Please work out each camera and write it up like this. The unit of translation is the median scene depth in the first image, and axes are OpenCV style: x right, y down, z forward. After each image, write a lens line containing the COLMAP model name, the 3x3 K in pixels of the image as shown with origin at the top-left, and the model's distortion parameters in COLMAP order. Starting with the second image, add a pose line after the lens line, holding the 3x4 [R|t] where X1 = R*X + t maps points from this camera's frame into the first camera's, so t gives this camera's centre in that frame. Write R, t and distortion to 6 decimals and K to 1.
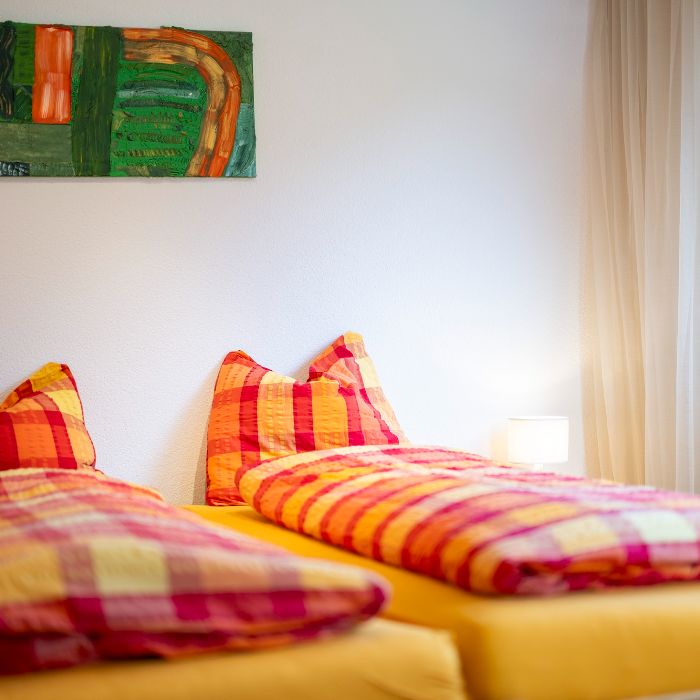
lens RADIAL K [[1527.2, 0, 335.5], [0, 1527.2, 349.4], [0, 0, 1]] dist [-0.006639, -0.048305]
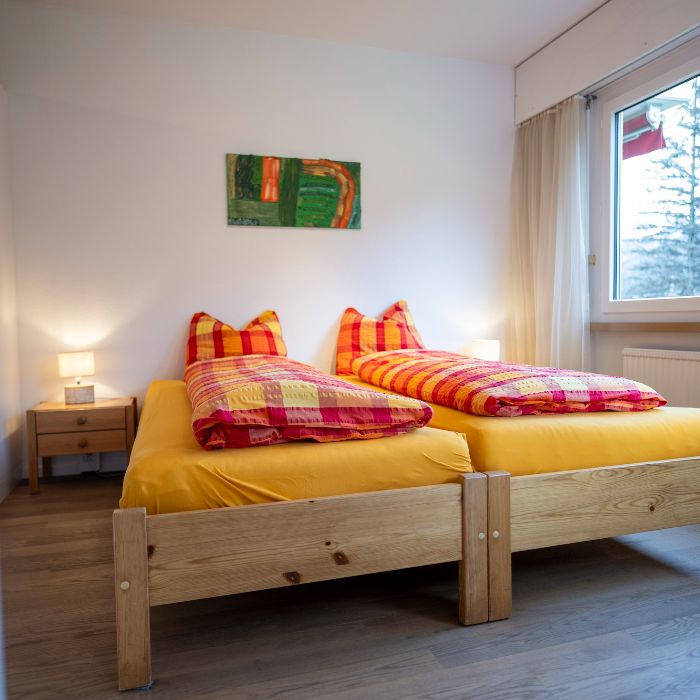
lens RADIAL K [[590.1, 0, 352.0], [0, 590.1, 352.1], [0, 0, 1]] dist [-0.006705, -0.002630]
pose [[0.998420, 0.022224, -0.051604, -0.017844], [-0.020010, 0.998874, 0.043026, 0.030837], [0.052502, -0.041925, 0.997740, 0.144593]]
